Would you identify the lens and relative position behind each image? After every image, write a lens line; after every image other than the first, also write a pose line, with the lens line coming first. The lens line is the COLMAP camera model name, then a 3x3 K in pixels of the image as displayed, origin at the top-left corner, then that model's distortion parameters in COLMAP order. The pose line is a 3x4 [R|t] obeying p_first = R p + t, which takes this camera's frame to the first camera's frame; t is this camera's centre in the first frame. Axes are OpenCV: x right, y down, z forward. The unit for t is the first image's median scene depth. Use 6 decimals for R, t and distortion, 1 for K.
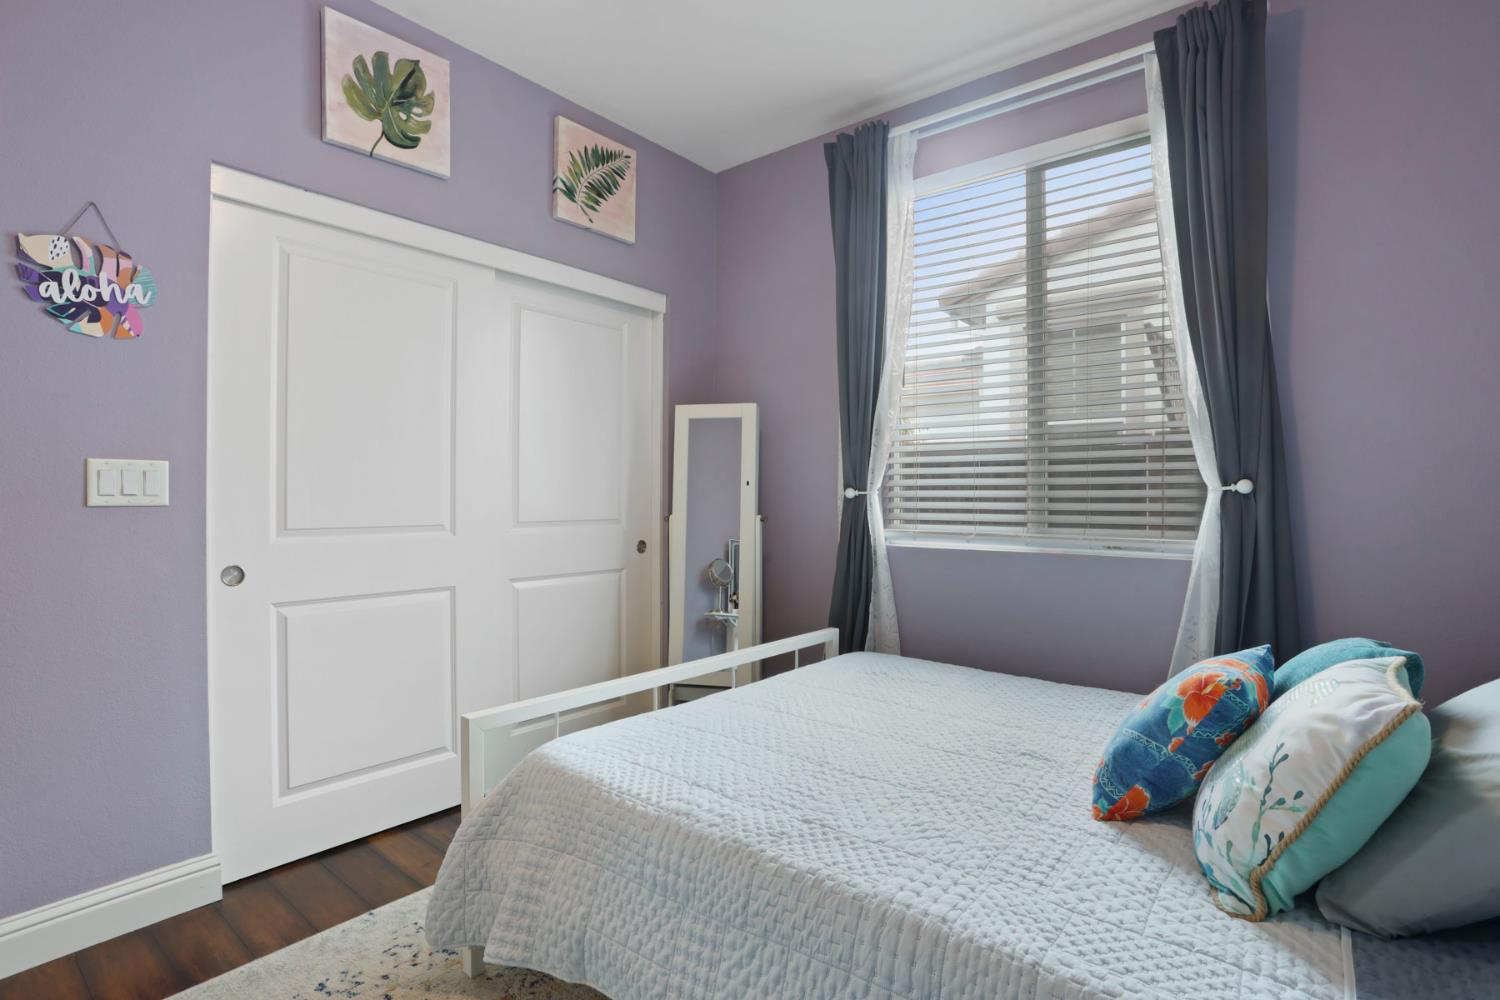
lens RADIAL K [[737.4, 0, 750.0], [0, 737.4, 500.0], [0, 0, 1]] dist [-0.033696, 0.000038]
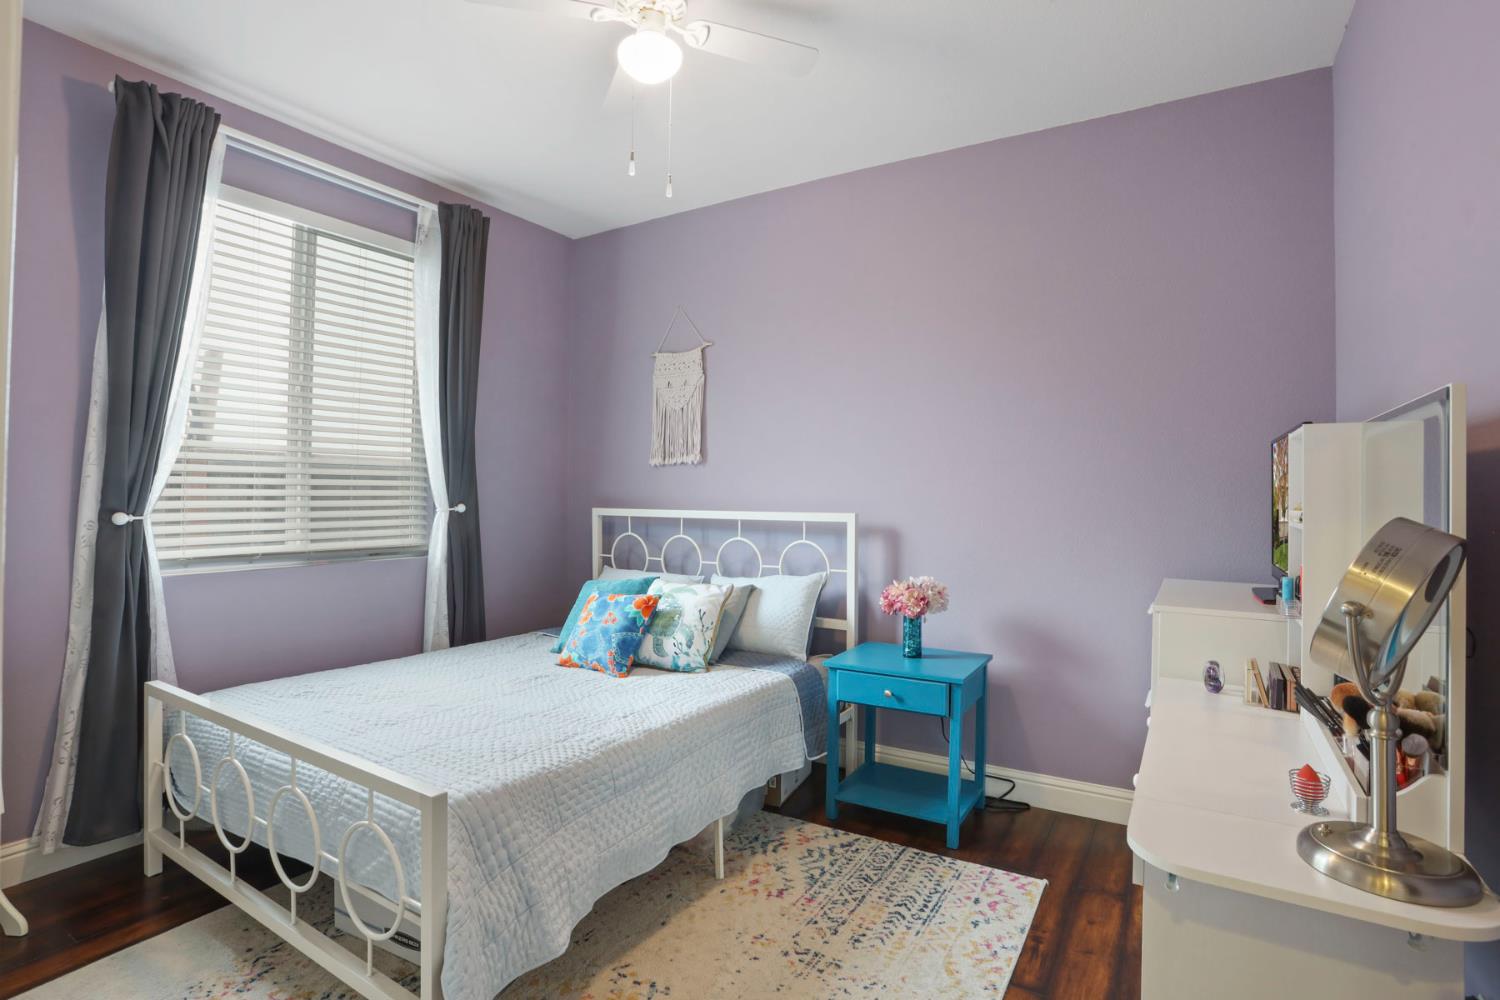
lens RADIAL K [[700.4, 0, 750.0], [0, 700.4, 500.0], [0, 0, 1]] dist [0.001719, 0.000468]
pose [[-0.113373, -0.007725, 0.993522, -0.912389], [-0.003974, 0.999965, 0.007322, -0.049254], [-0.993545, -0.003118, -0.113400, 0.513367]]
